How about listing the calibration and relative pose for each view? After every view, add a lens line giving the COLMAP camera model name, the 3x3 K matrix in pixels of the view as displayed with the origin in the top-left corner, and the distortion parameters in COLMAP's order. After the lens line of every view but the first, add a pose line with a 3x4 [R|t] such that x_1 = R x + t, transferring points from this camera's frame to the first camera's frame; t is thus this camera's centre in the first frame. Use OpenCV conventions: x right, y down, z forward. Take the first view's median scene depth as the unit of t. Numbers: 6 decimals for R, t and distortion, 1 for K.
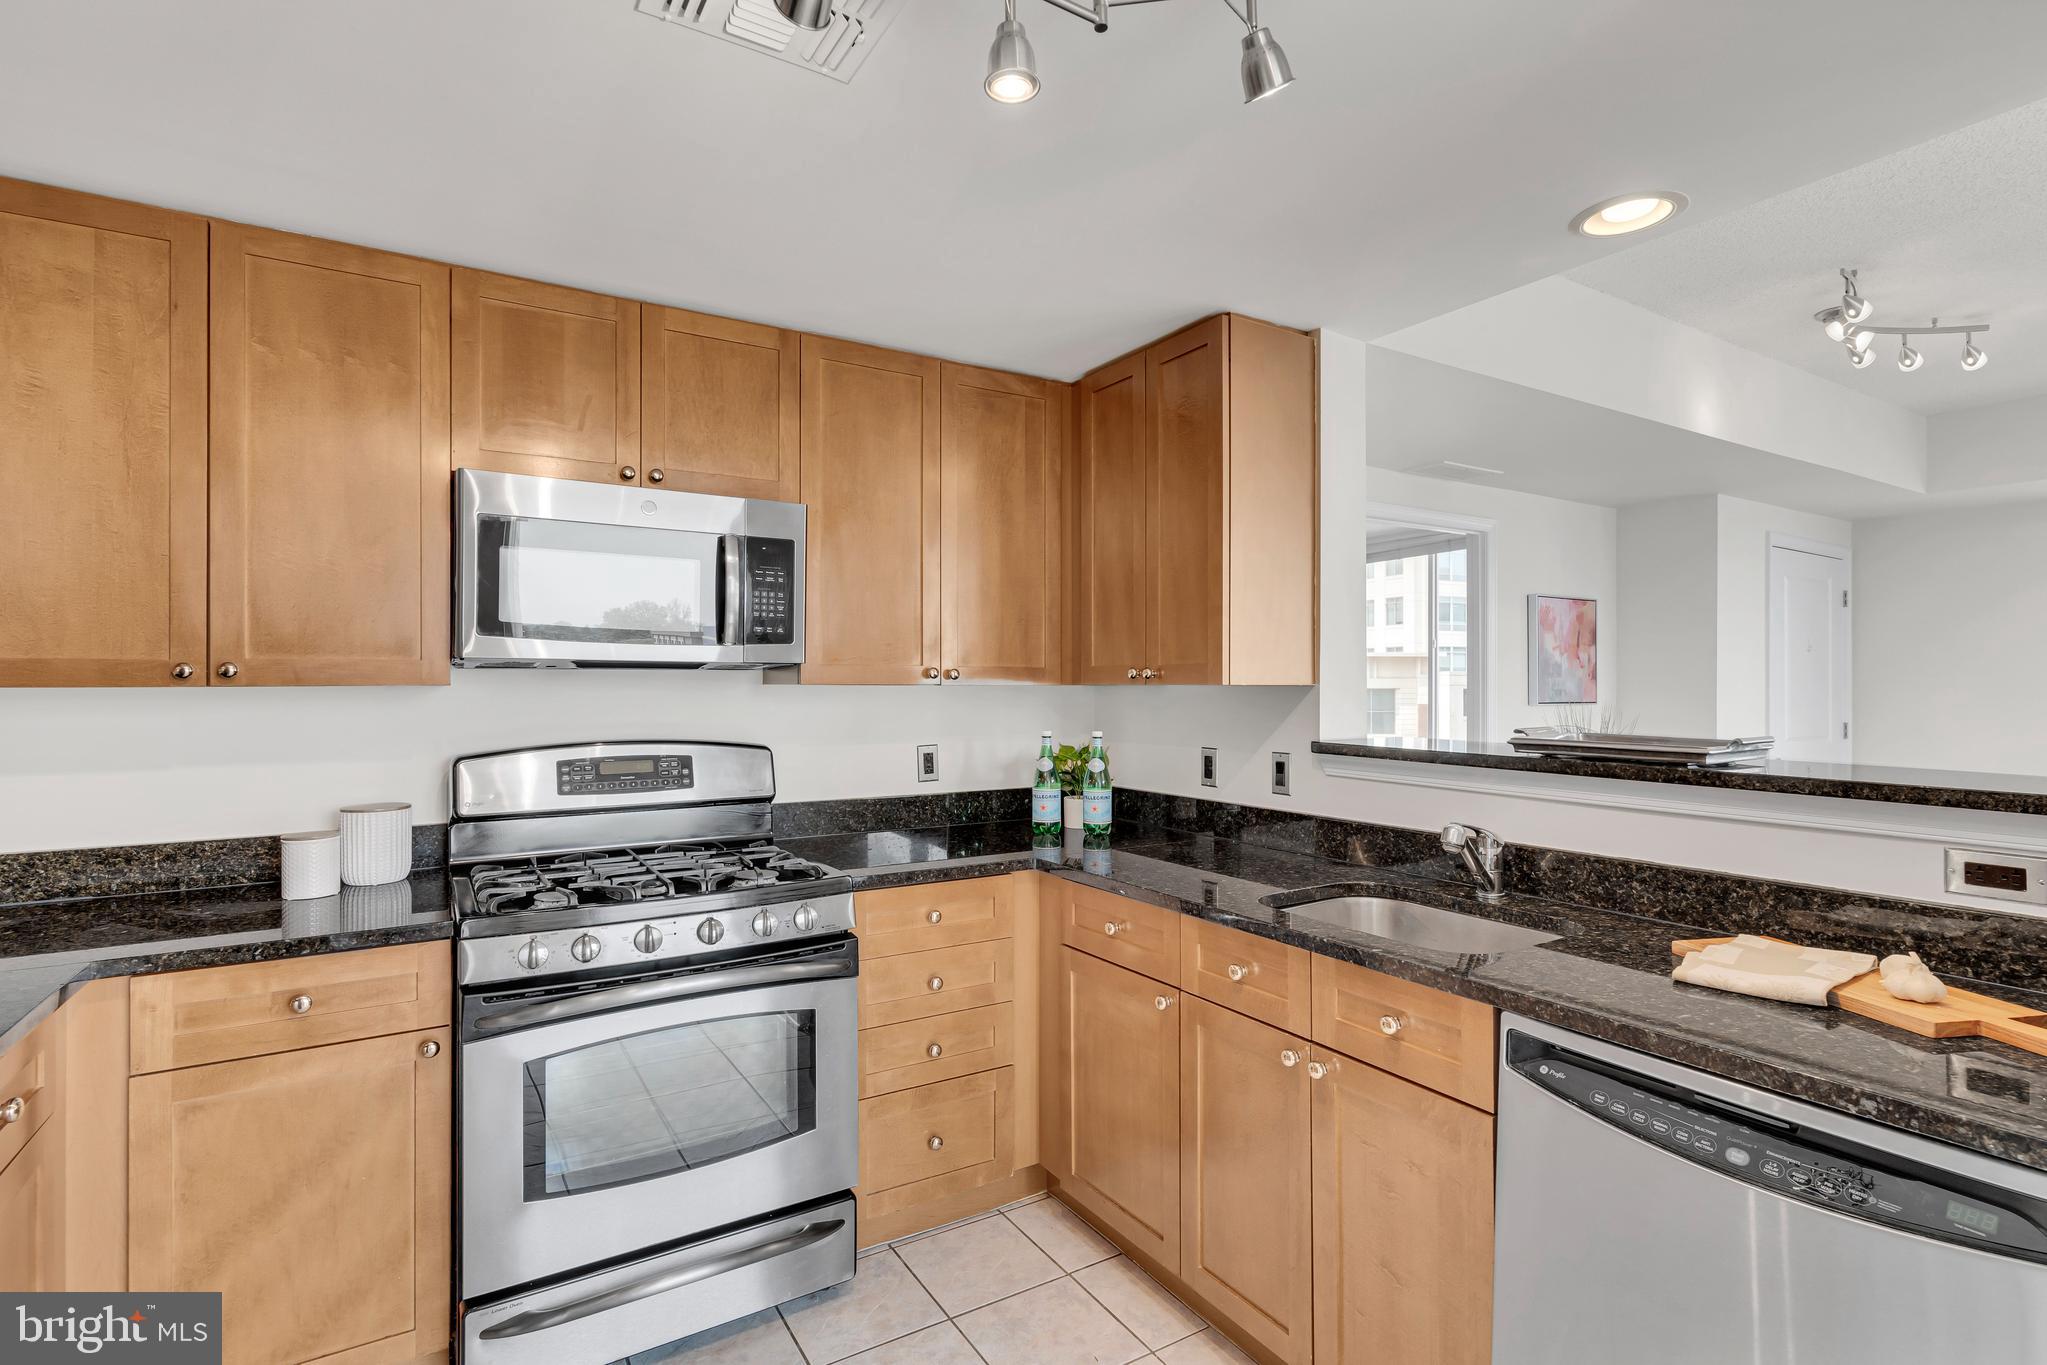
lens RADIAL K [[986.5, 0, 1032.4], [0, 986.5, 673.8], [0, 0, 1]] dist [0.005175, 0.001873]
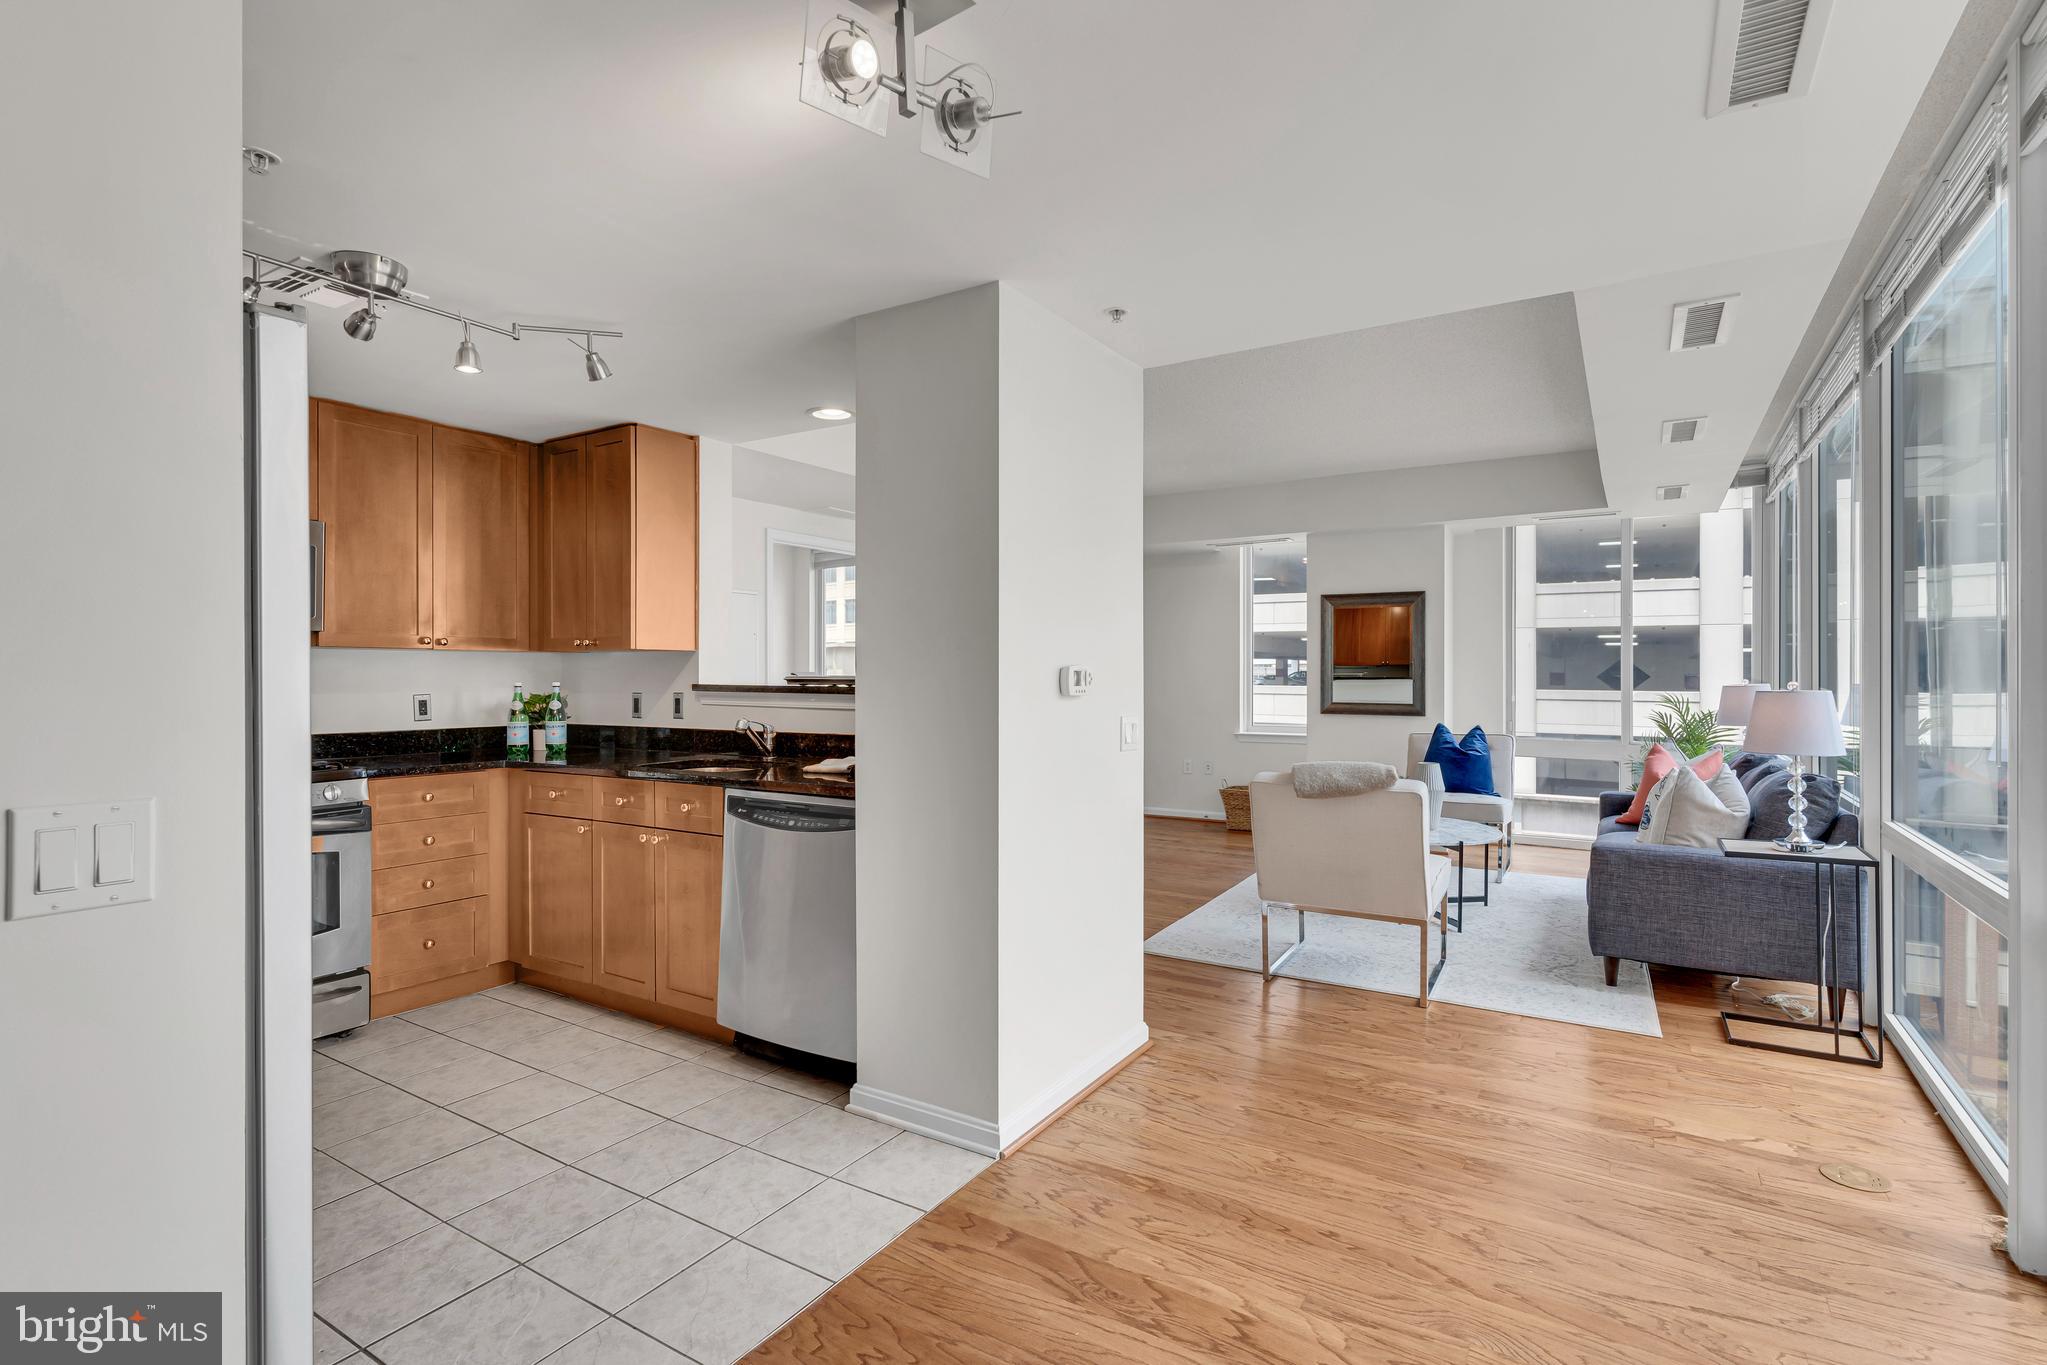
lens RADIAL K [[986.5, 0, 1026.6], [0, 986.5, 676.7], [0, 0, 1]] dist [0.005175, 0.001873]
pose [[0.901672, -0.000796, 0.432419, 0.069789], [-0.004778, 0.999919, 0.011804, 0.032710], [-0.432394, -0.012709, 0.901595, -0.733235]]
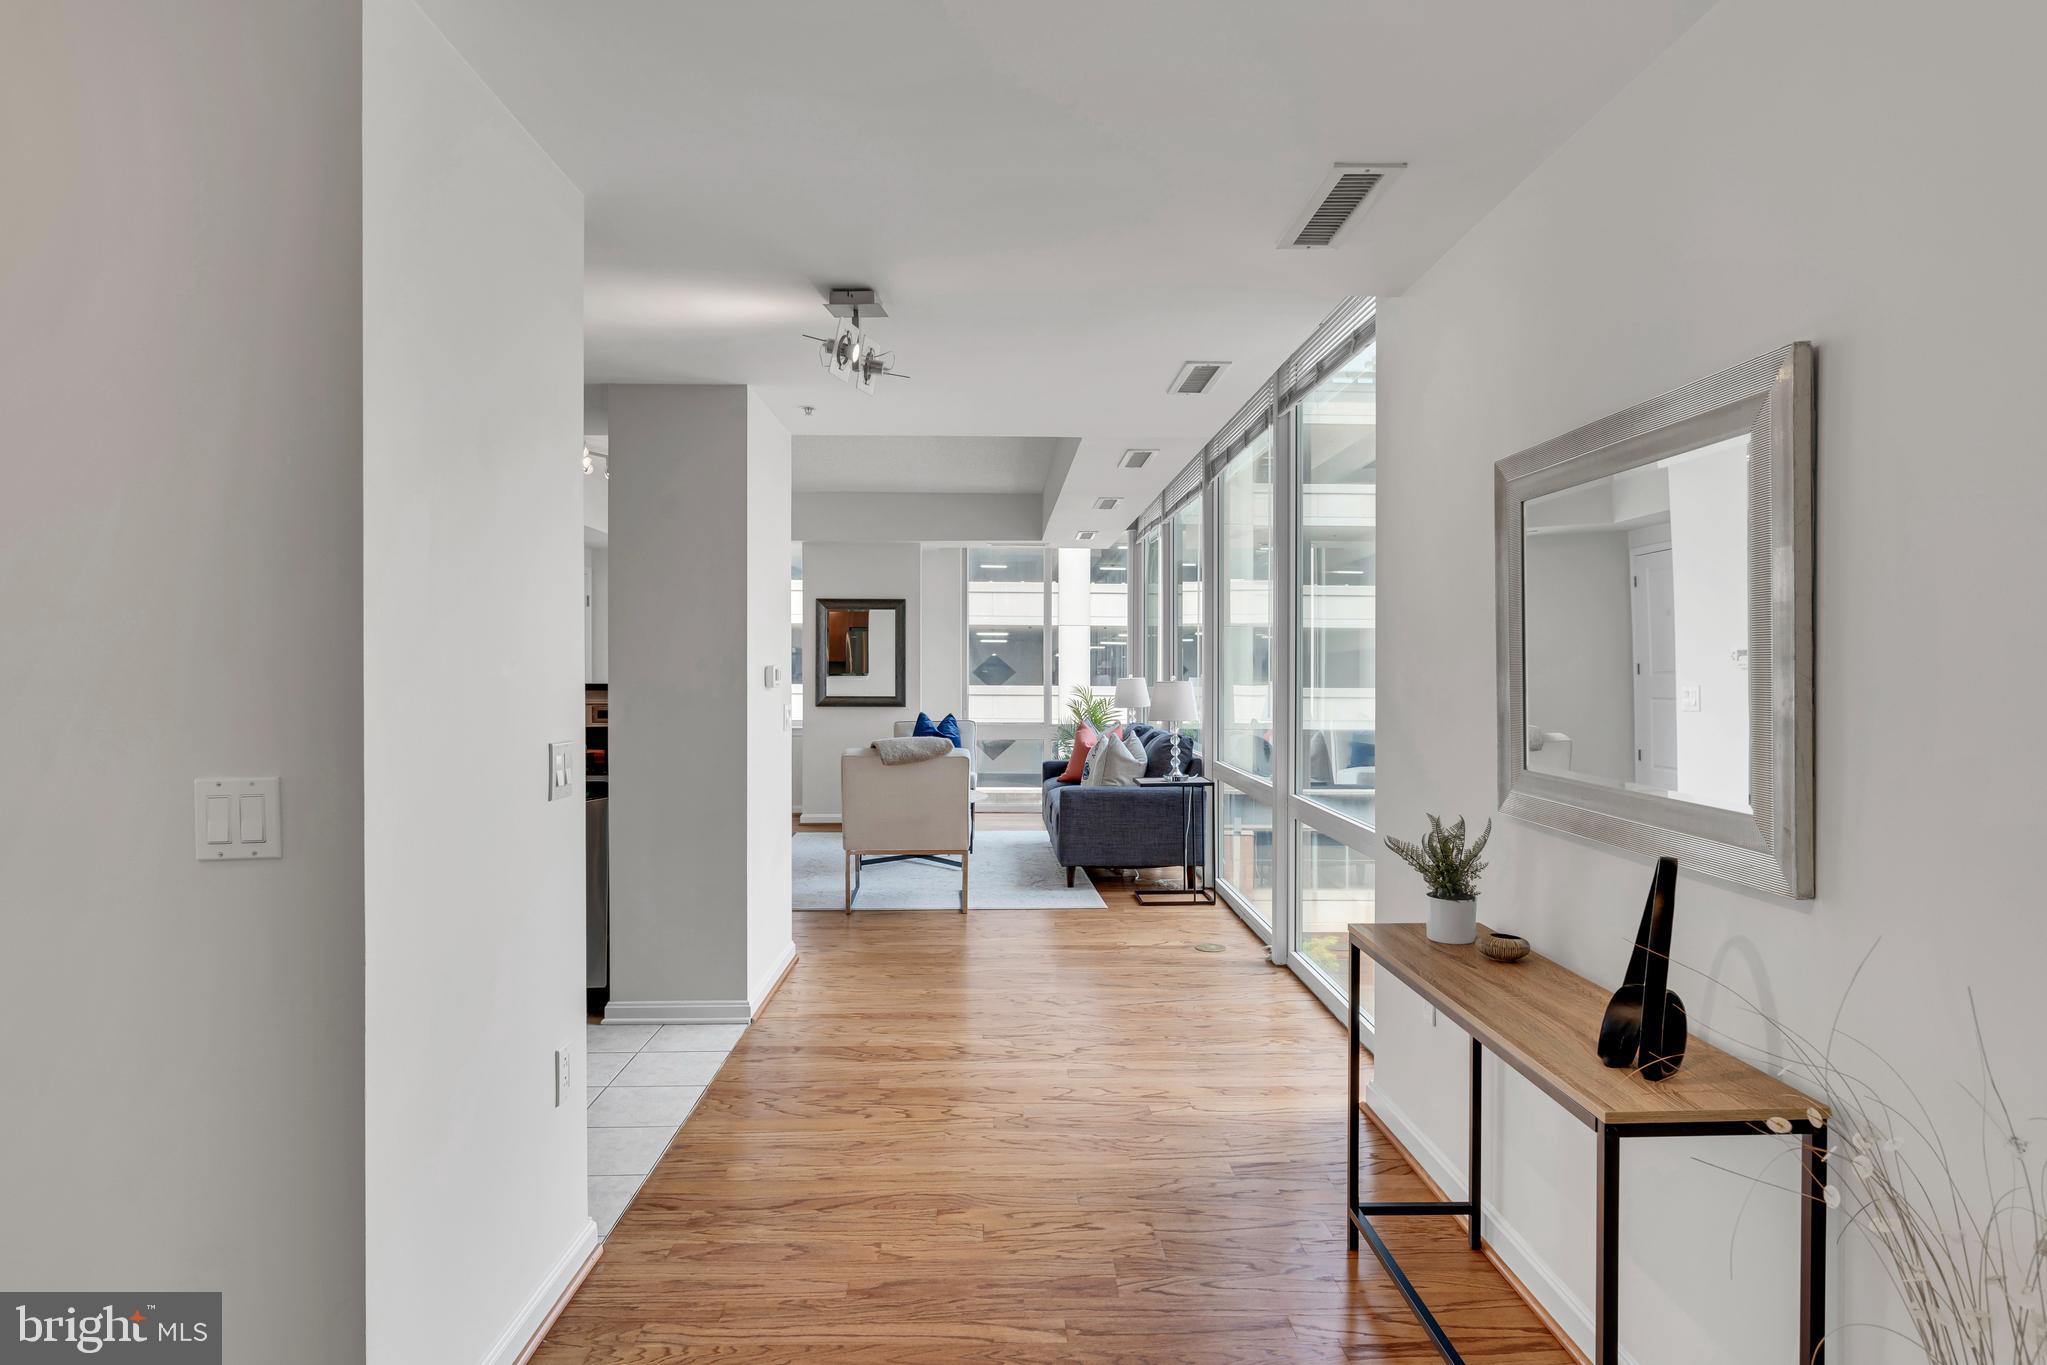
lens RADIAL K [[1149.2, 0, 1038.0], [0, 1149.2, 689.4], [0, 0, 1]] dist [0.006025, -0.000005]
pose [[0.505796, -0.015308, 0.862517, -0.687609], [-0.007825, 0.999720, 0.022331, 0.026973], [-0.862618, -0.018044, 0.505534, -0.973003]]
